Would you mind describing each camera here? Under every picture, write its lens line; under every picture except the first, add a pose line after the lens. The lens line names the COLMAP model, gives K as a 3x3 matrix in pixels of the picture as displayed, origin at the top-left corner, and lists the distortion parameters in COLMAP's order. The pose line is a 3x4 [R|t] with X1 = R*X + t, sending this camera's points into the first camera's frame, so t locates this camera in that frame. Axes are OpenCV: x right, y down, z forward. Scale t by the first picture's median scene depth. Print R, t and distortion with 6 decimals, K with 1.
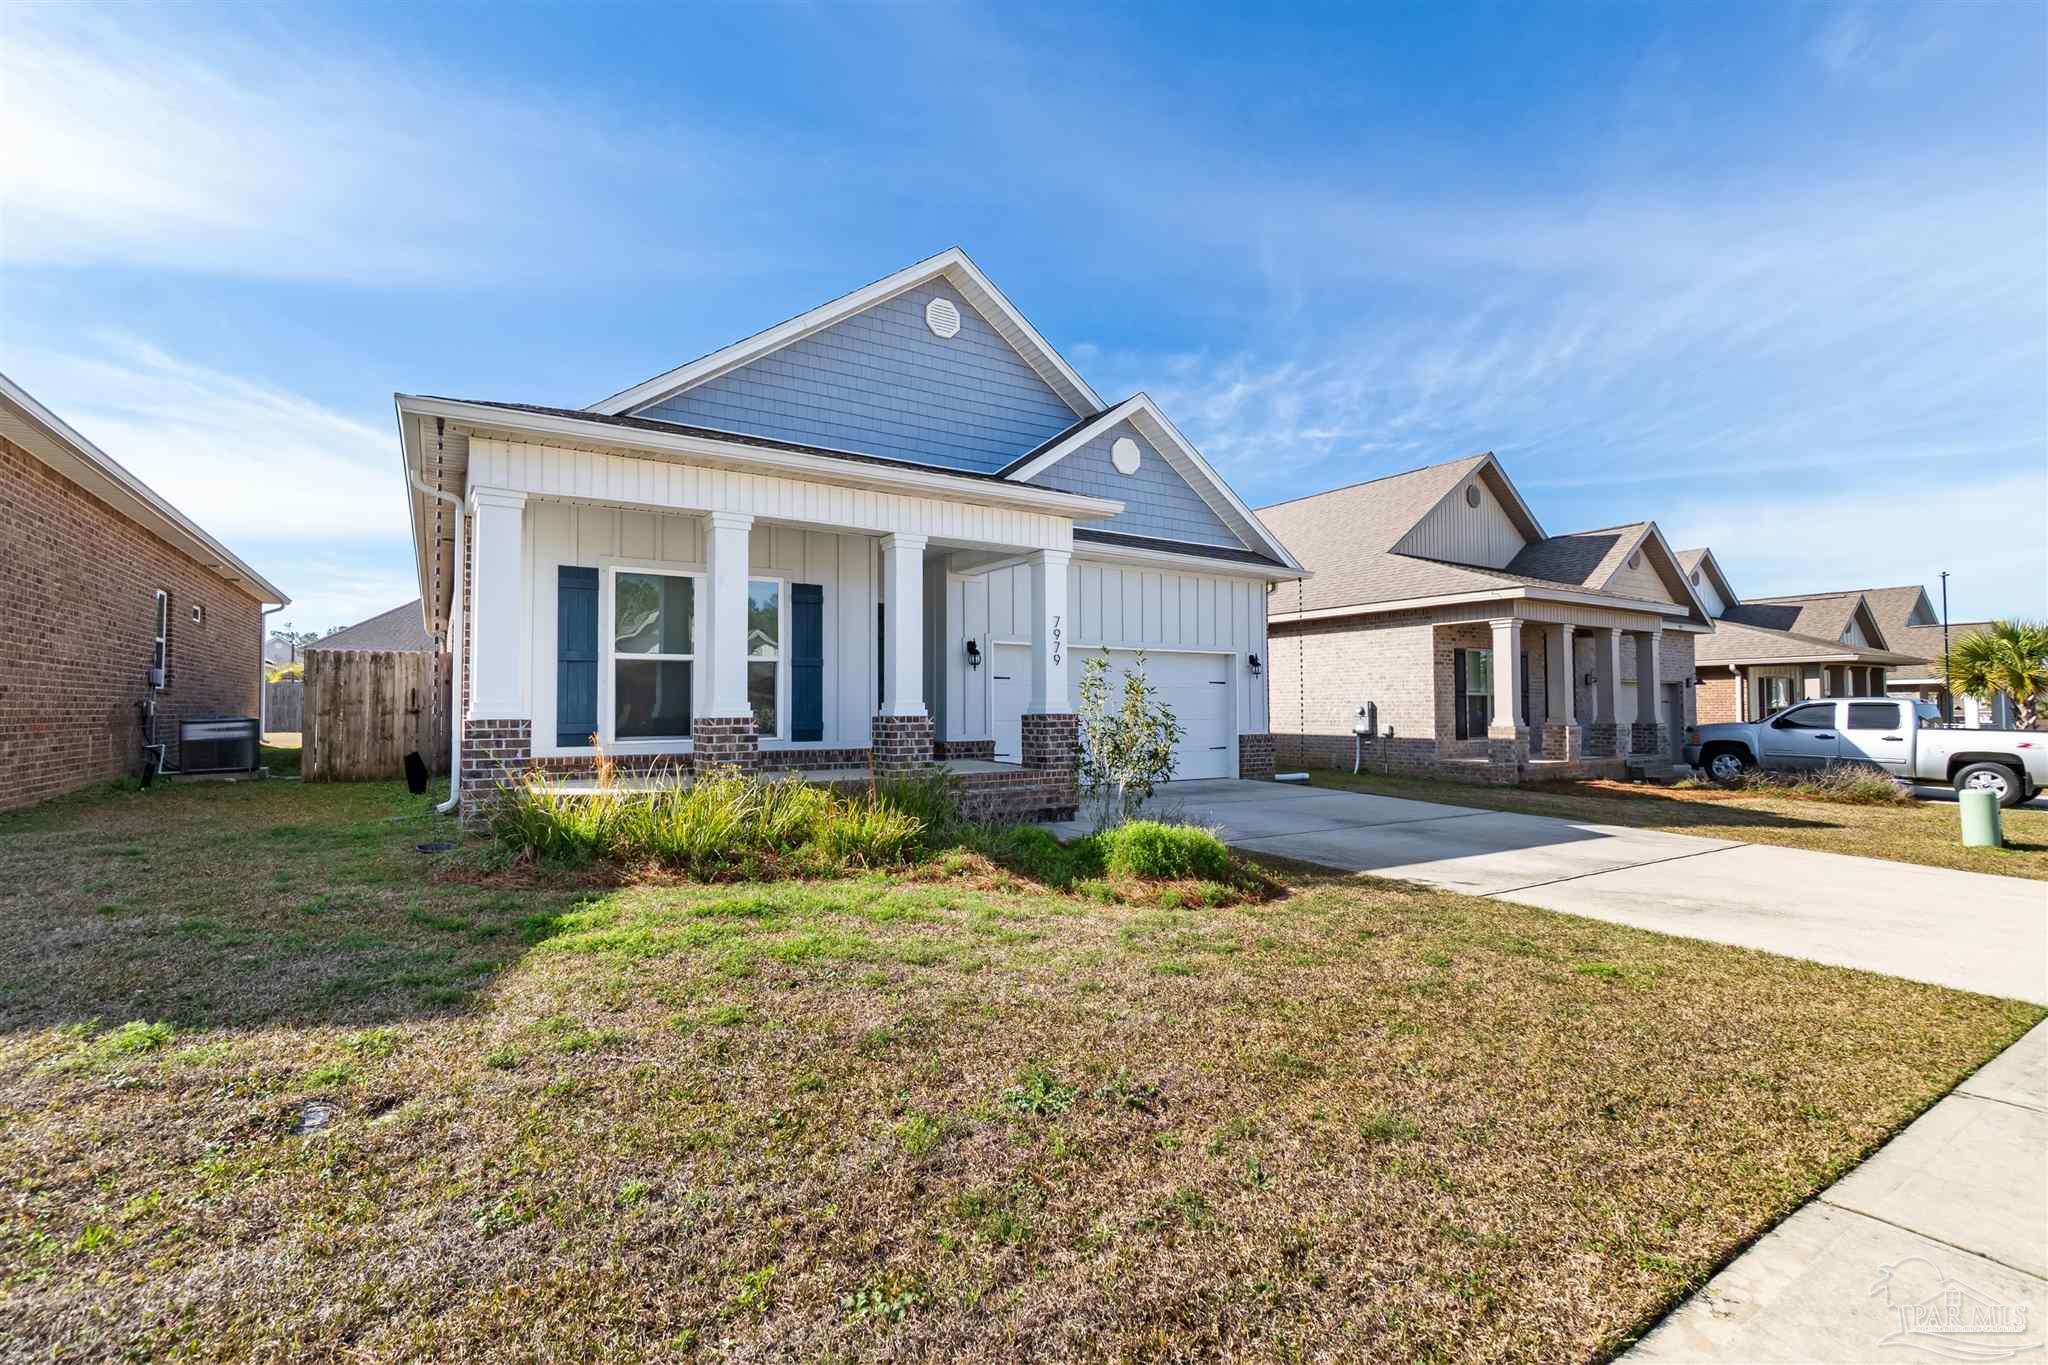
lens RADIAL K [[893.6, 0, 1013.2], [0, 893.6, 690.8], [0, 0, 1]] dist [-0.001700, -0.000095]
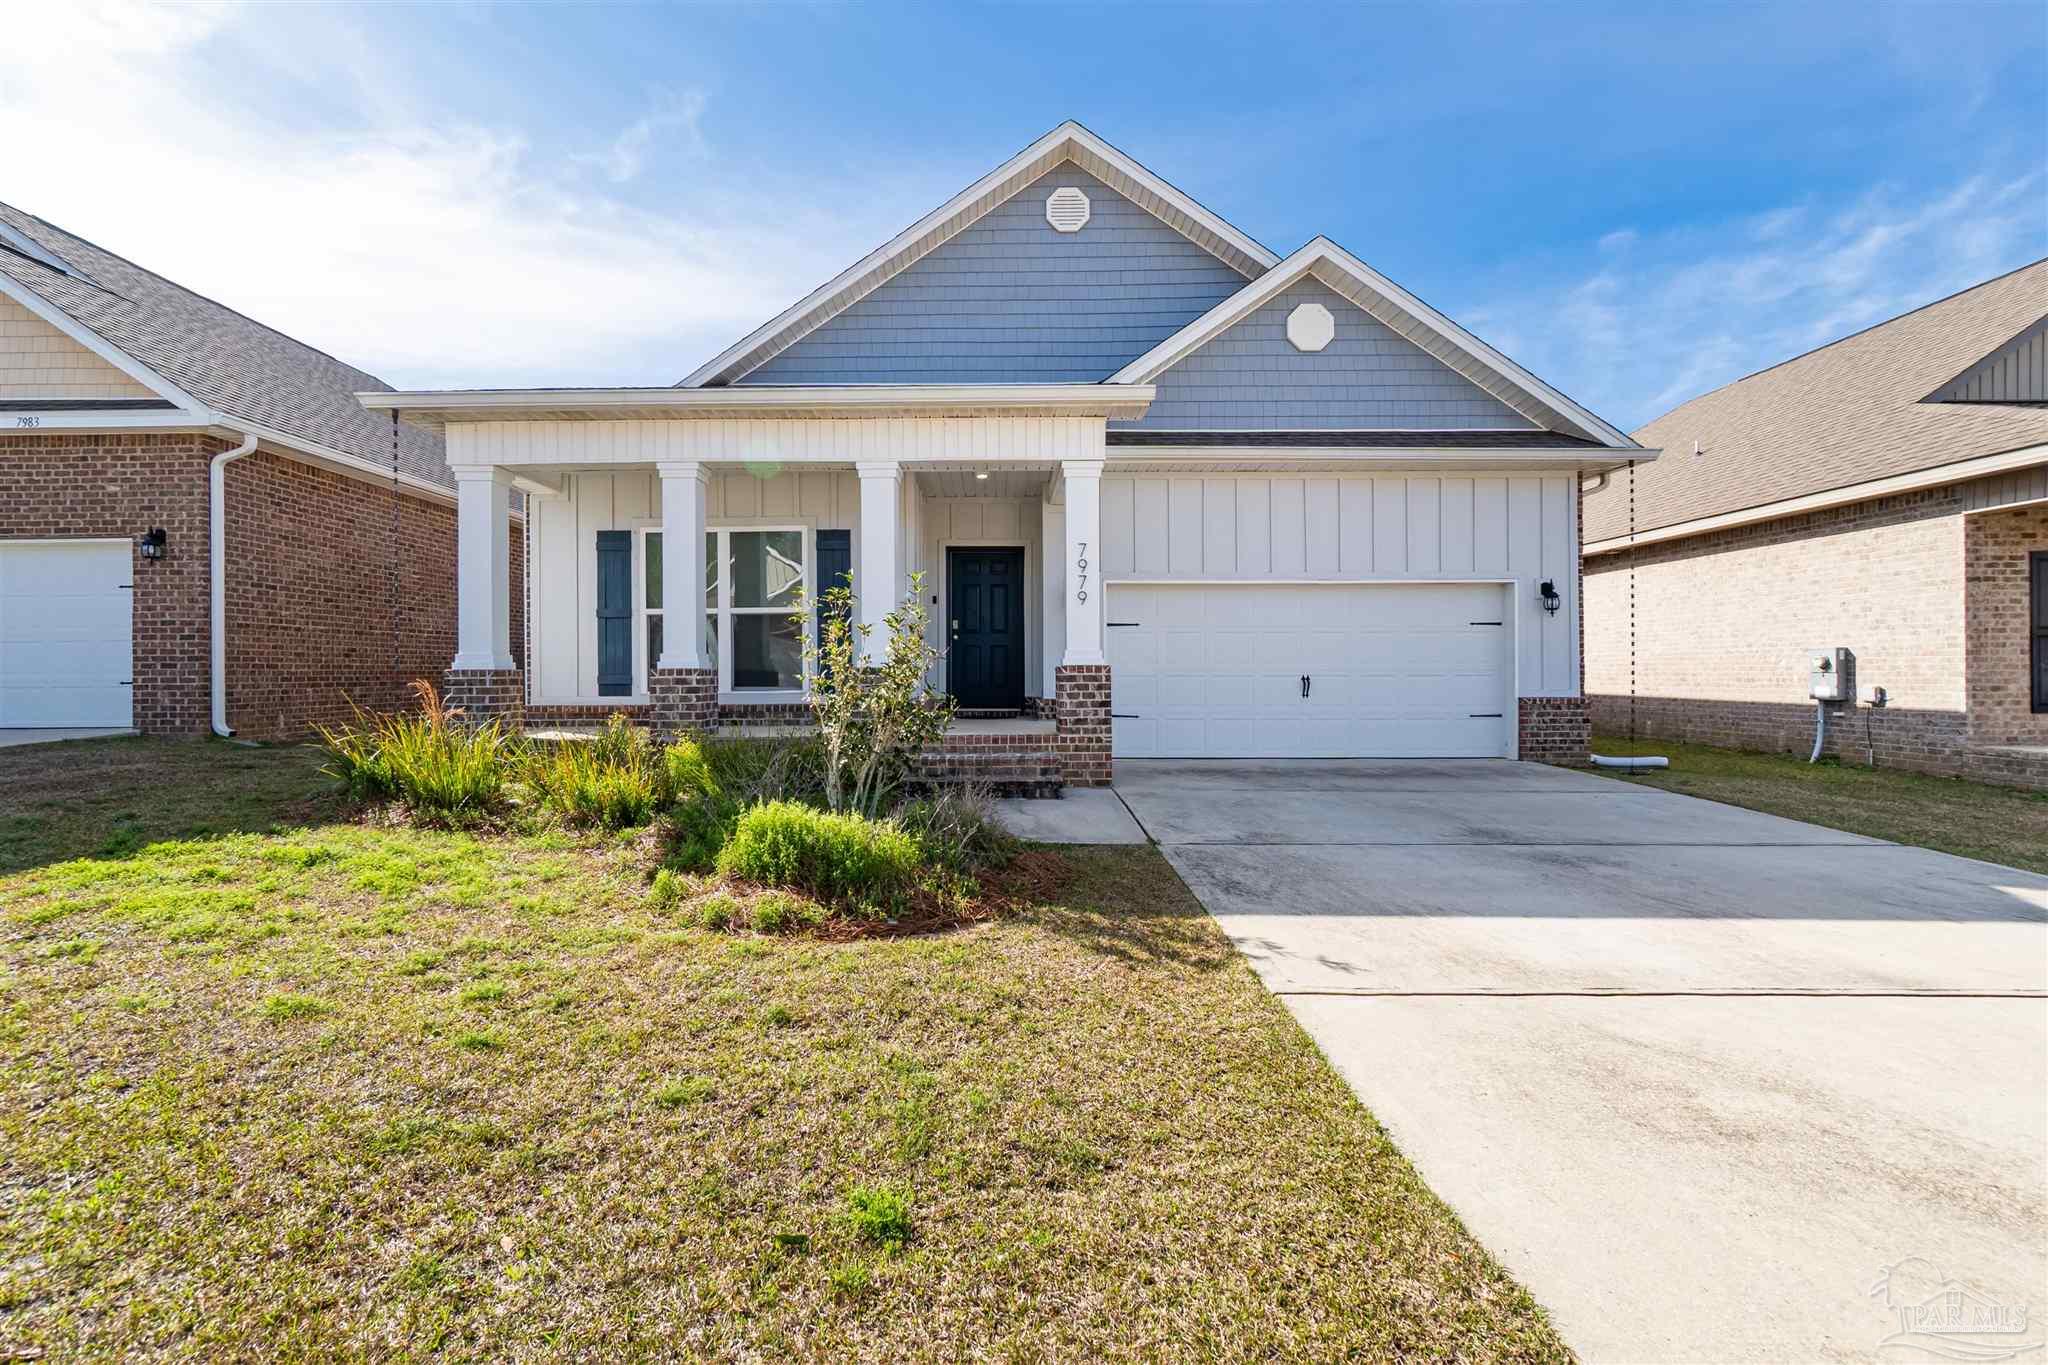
lens RADIAL K [[877.2, 0, 1024.0], [0, 877.2, 682.5], [0, 0, 1]] dist [-0.000269, -0.000167]
pose [[0.840768, 0.006315, -0.541359, 0.303669], [0.012894, 0.999415, 0.031683, 0.010966], [0.541242, -0.033619, 0.840195, 0.217413]]
